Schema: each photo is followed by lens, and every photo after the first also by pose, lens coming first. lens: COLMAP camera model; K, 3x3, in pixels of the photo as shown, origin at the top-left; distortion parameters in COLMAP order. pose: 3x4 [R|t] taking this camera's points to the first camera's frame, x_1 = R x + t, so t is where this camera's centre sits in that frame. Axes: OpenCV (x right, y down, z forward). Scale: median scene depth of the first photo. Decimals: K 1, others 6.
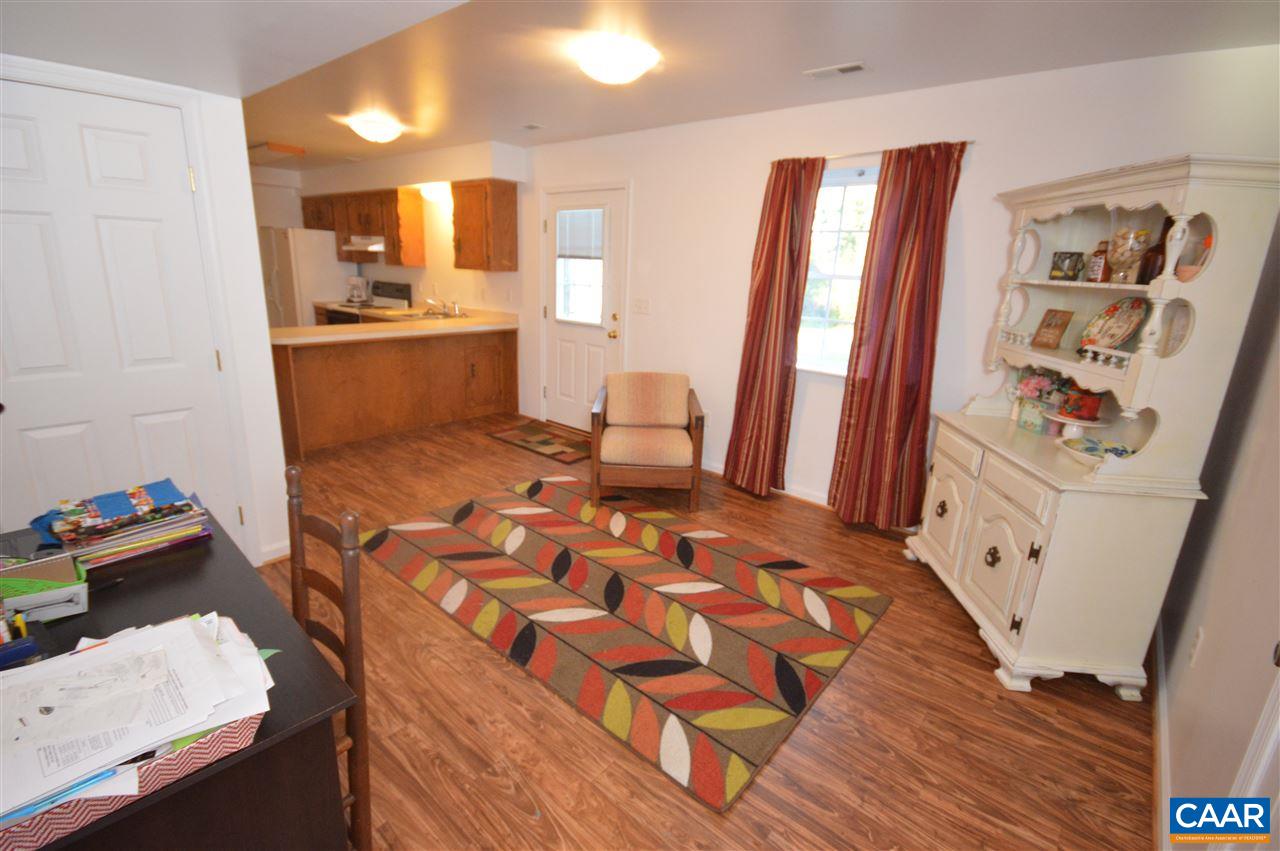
lens RADIAL K [[570.9, 0, 628.3], [0, 570.9, 415.7], [0, 0, 1]] dist [-0.000836, -0.003515]
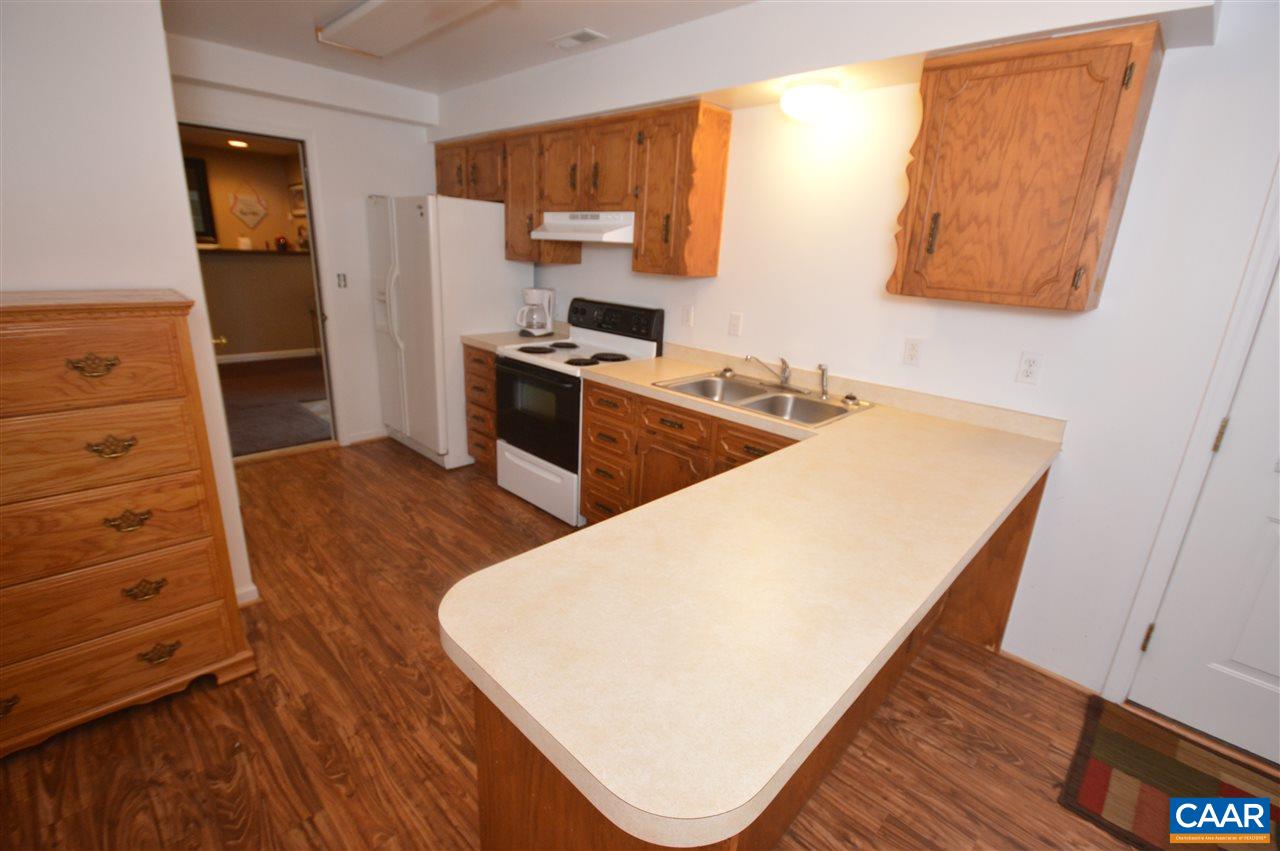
lens RADIAL K [[570.9, 0, 645.0], [0, 570.9, 431.6], [0, 0, 1]] dist [-0.000836, -0.003515]
pose [[0.997010, 0.027995, -0.072018, -0.092776], [-0.024628, 0.998581, 0.047227, -0.038093], [0.073238, -0.045312, 0.996285, 0.128221]]
